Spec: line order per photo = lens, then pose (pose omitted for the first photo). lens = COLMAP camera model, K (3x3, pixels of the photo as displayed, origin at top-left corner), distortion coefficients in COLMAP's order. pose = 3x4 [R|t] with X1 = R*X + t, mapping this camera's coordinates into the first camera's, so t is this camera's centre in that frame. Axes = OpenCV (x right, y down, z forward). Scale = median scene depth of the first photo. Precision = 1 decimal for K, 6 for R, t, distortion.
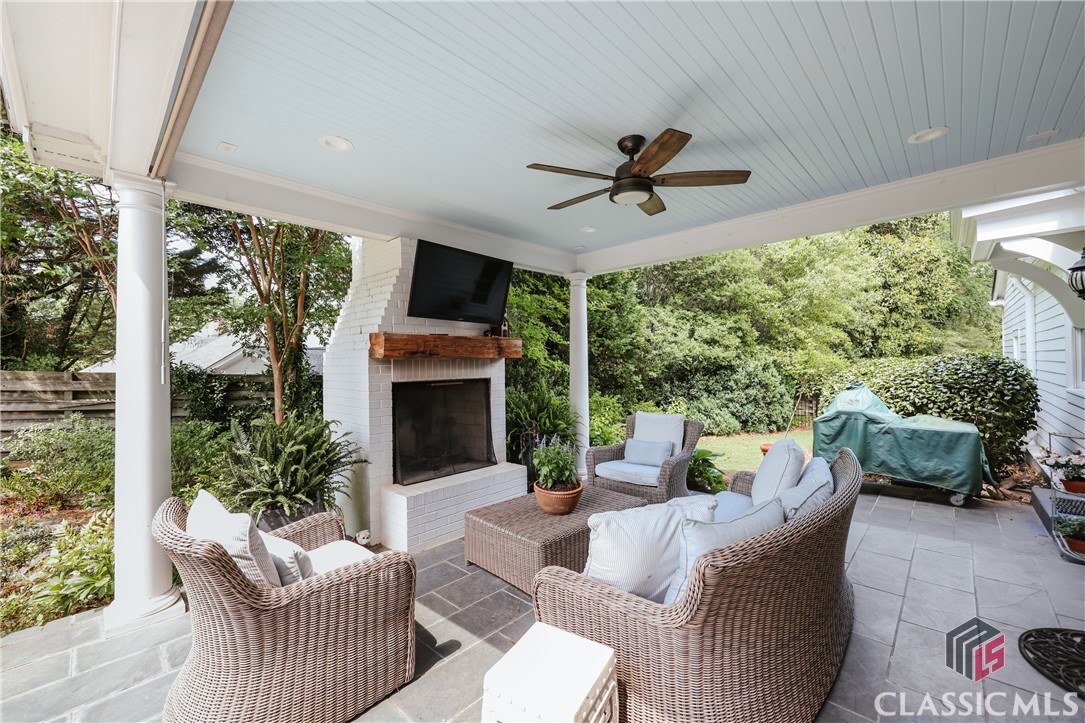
lens RADIAL K [[432.5, 0, 545.7], [0, 432.5, 360.8], [0, 0, 1]] dist [-0.002120, -0.000102]
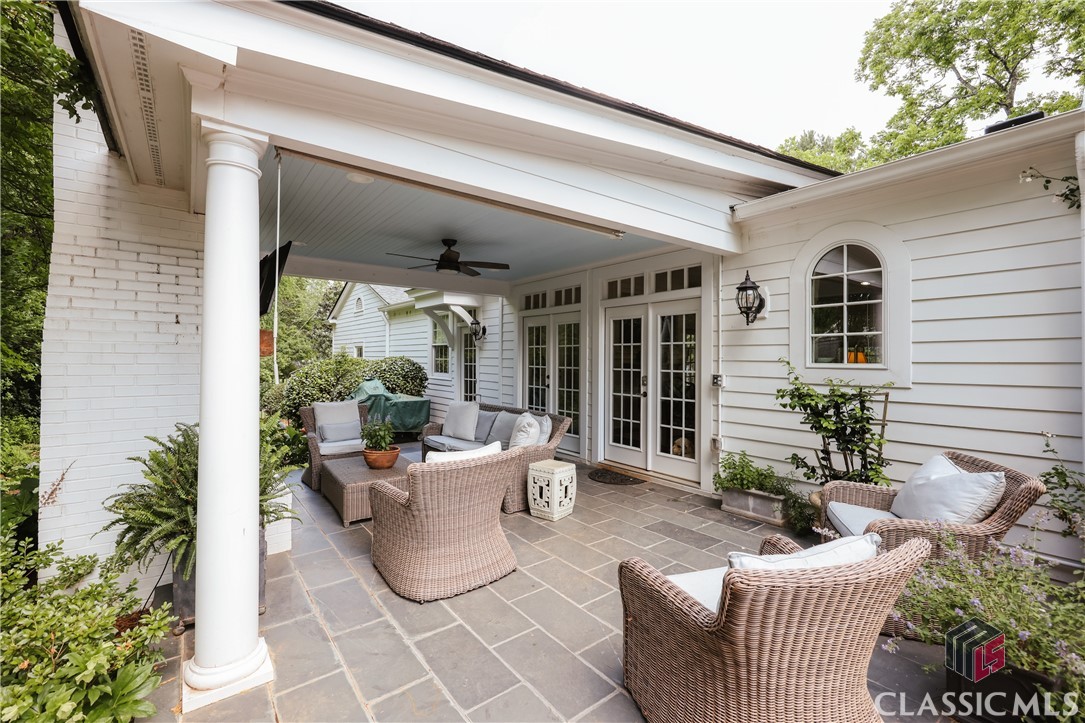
lens RADIAL K [[468.1, 0, 545.8], [0, 468.1, 359.6], [0, 0, 1]] dist [-0.000101, -0.000001]
pose [[0.160640, 0.008642, 0.986975, -0.918873], [-0.013242, 0.999891, -0.006600, -0.004294], [-0.986924, -0.012009, 0.160737, 0.149970]]
